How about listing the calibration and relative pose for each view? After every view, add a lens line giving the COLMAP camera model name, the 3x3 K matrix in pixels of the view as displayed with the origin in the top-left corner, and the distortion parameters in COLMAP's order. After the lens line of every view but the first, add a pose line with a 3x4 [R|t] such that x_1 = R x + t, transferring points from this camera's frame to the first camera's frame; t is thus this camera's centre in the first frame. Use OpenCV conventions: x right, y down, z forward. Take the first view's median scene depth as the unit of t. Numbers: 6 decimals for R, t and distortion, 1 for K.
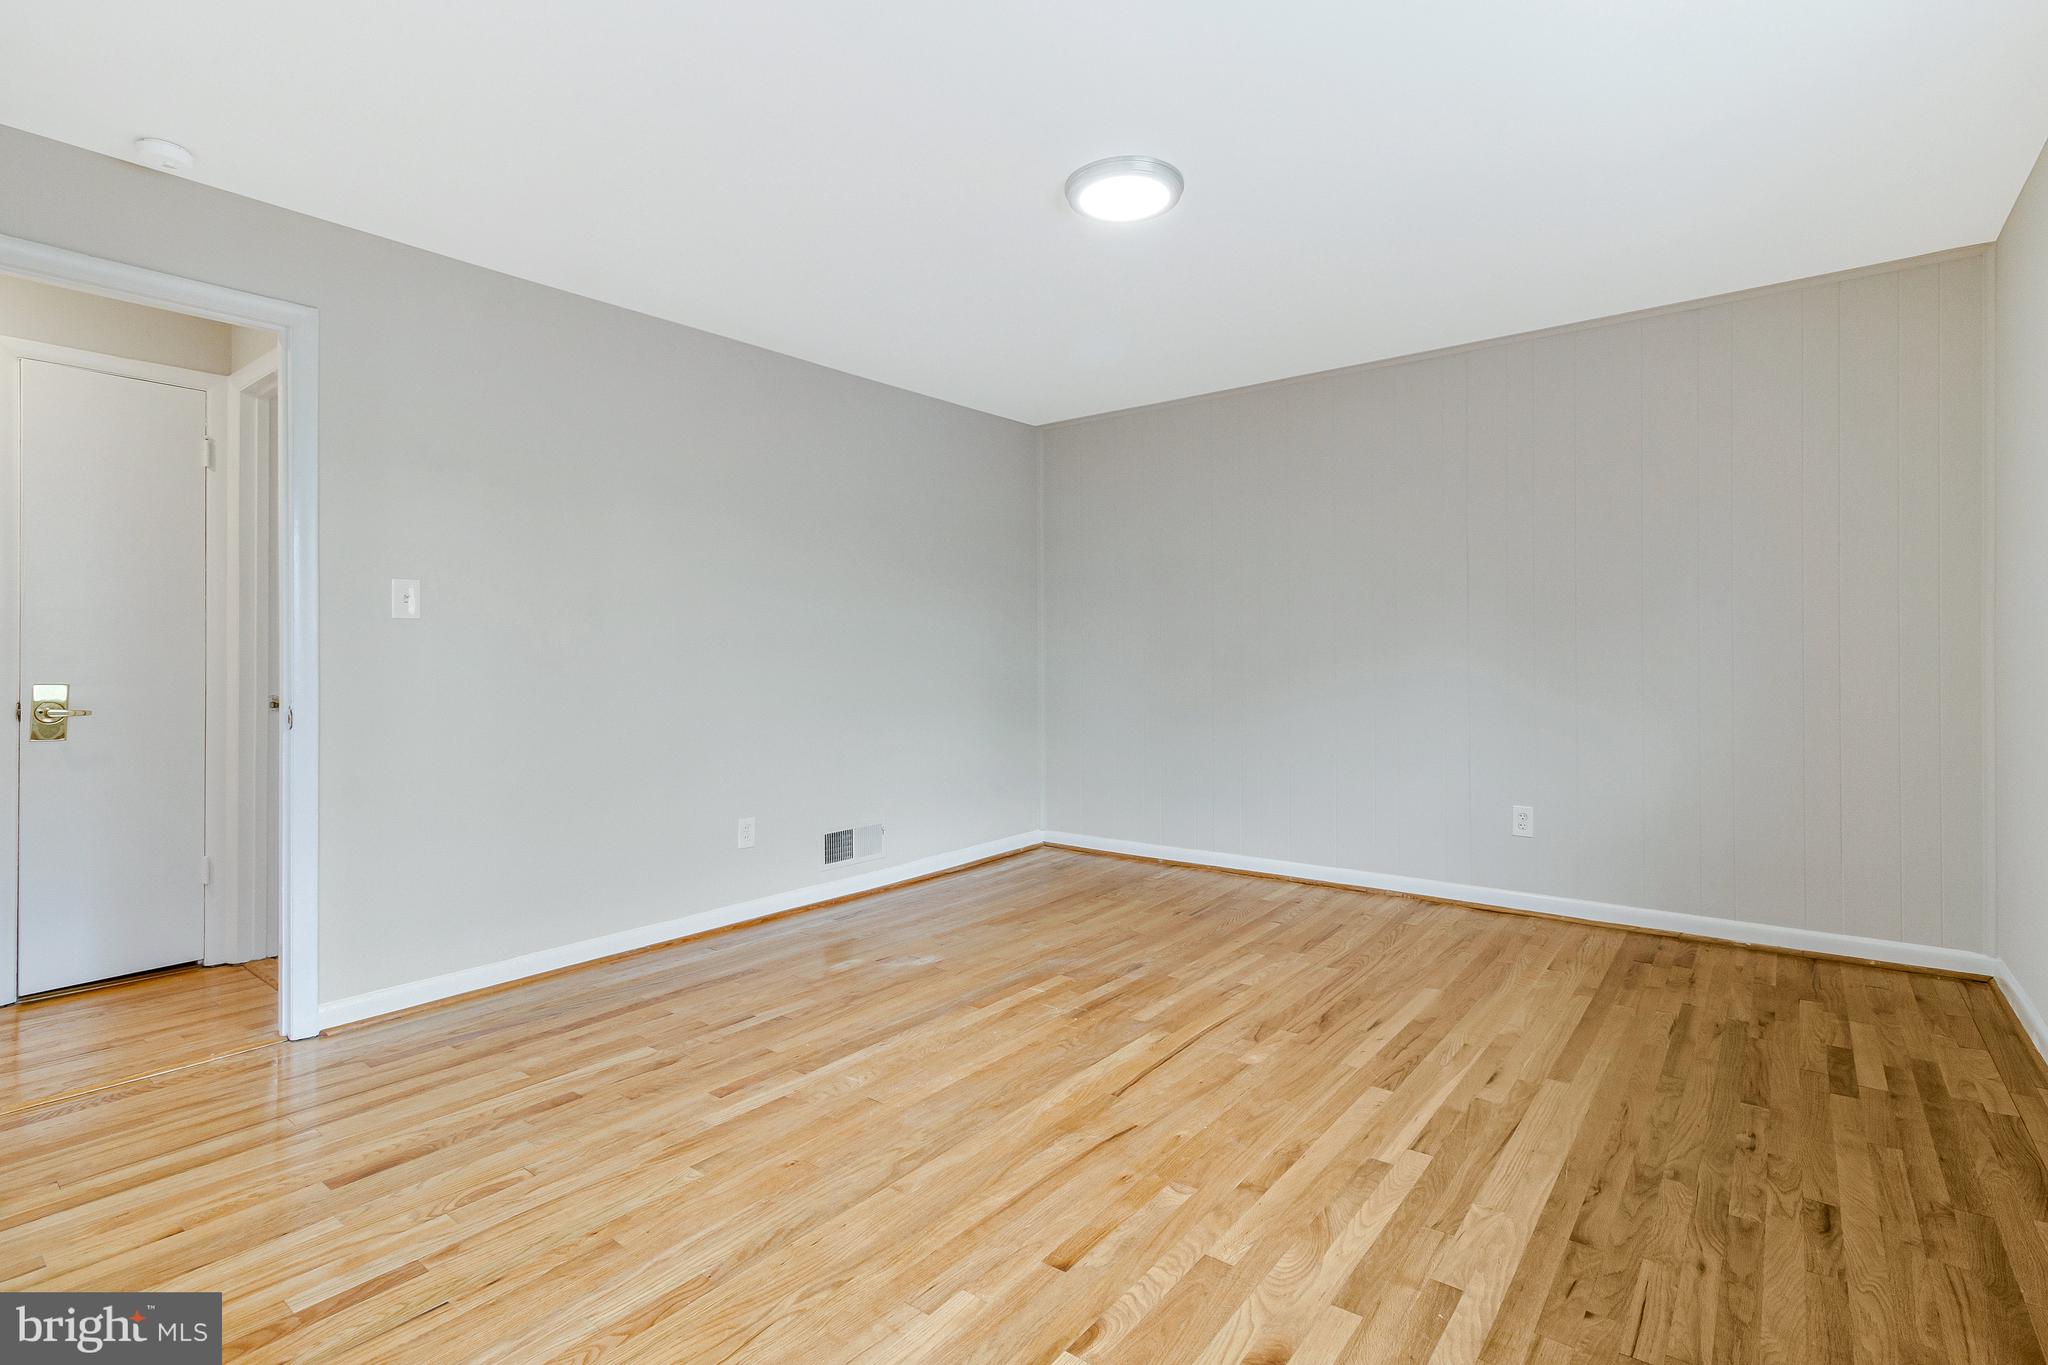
lens RADIAL K [[958.4, 0, 1027.6], [0, 958.4, 659.2], [0, 0, 1]] dist [0.003990, -0.000053]
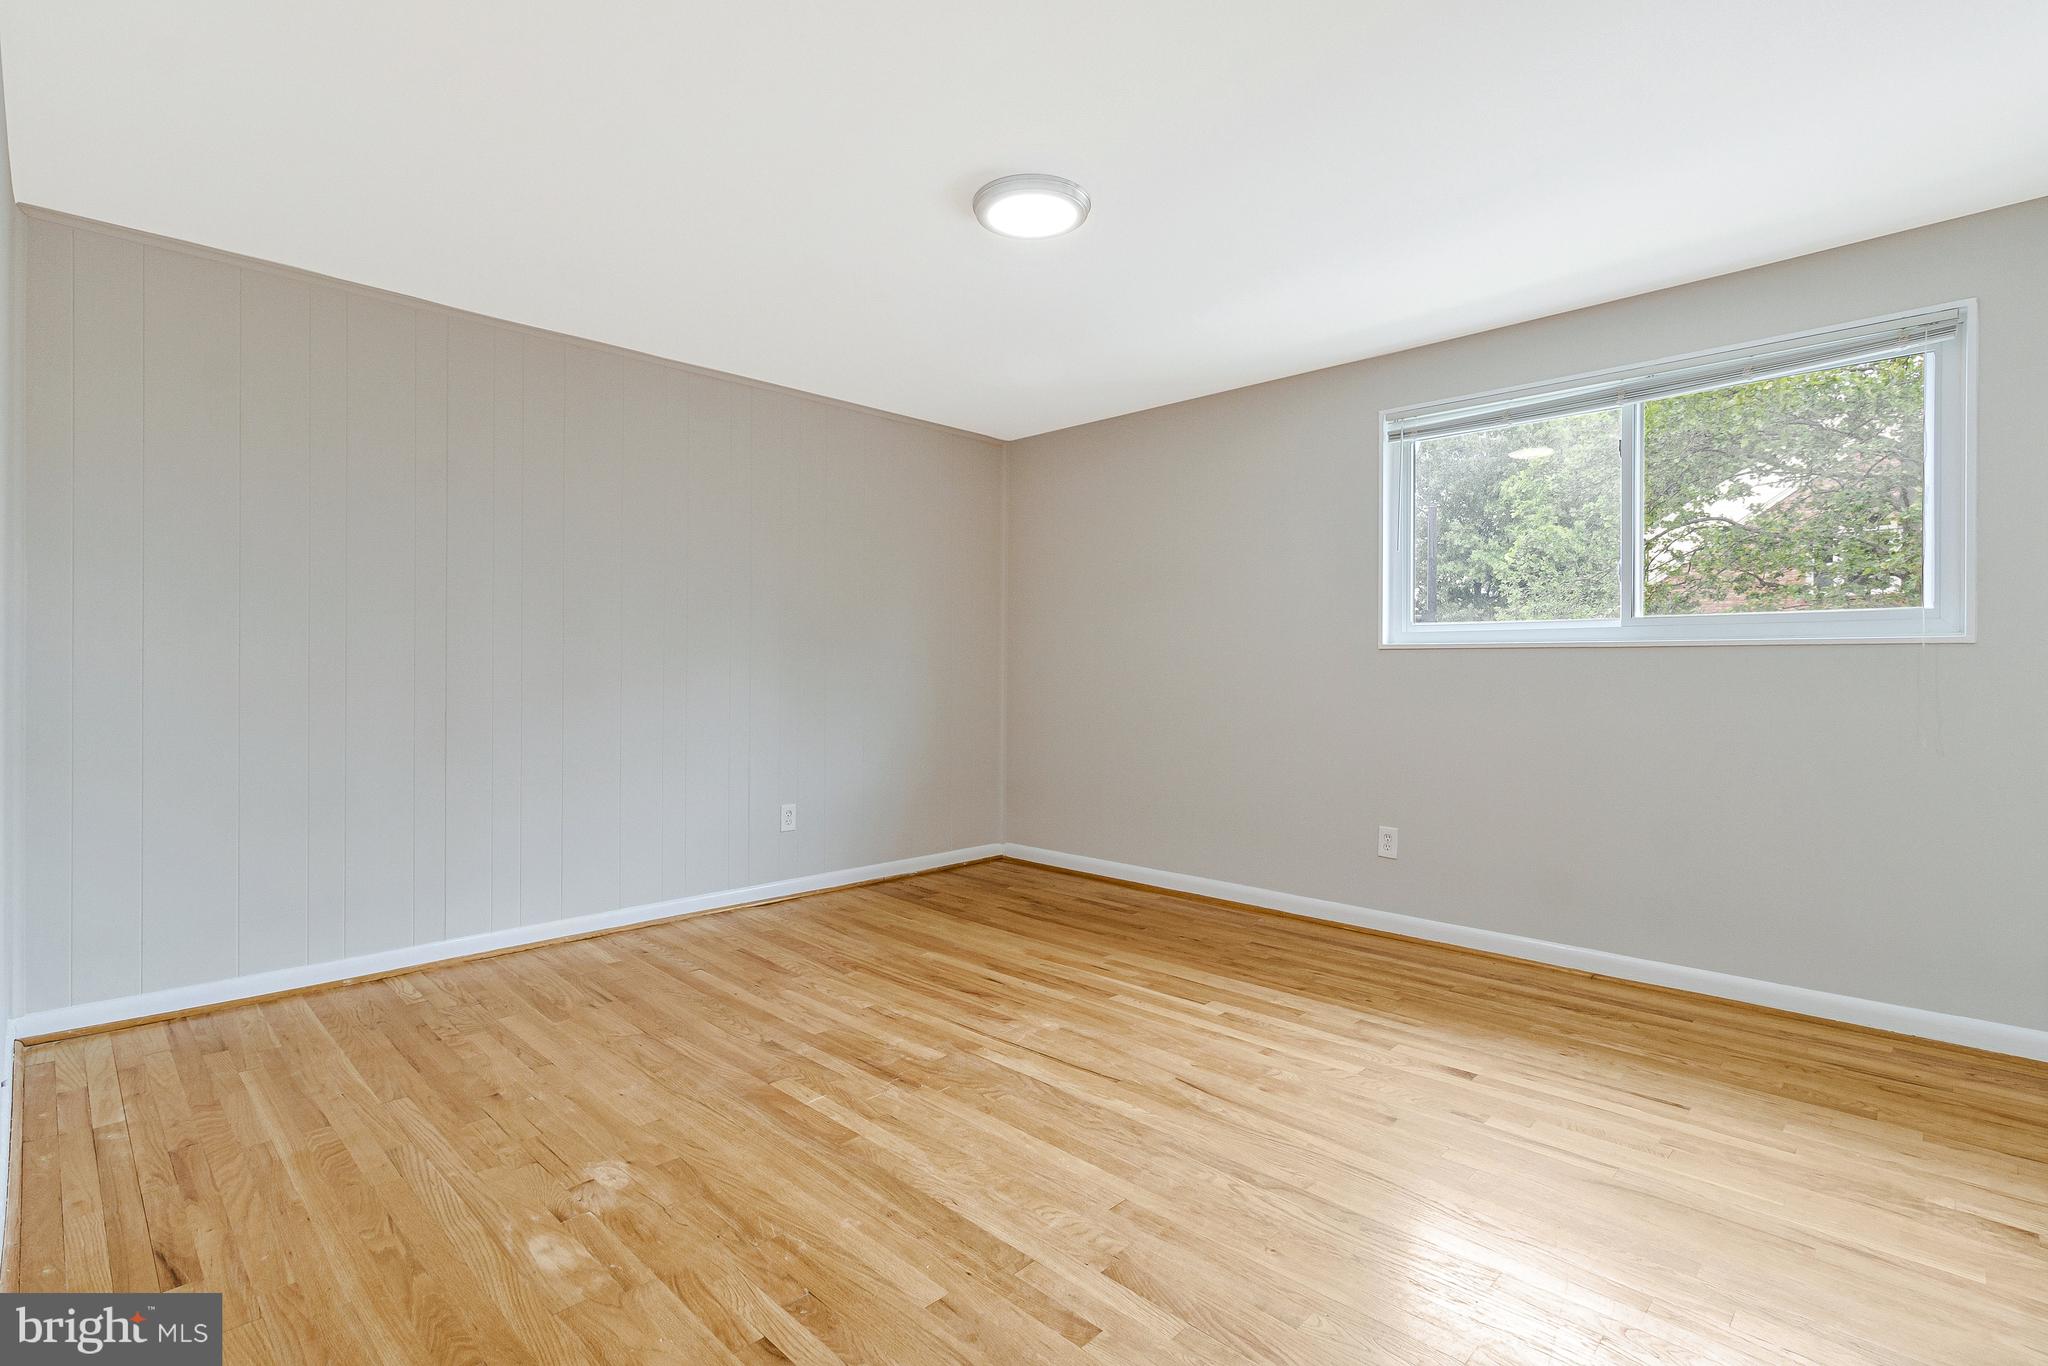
lens RADIAL K [[971.2, 0, 1027.8], [0, 971.2, 675.3], [0, 0, 1]] dist [0.004115, 0.000633]
pose [[0.109523, -0.002492, 0.993981, -0.921369], [-0.001753, 0.999995, 0.002700, -0.007363], [-0.993983, -0.002038, 0.109518, 0.892645]]
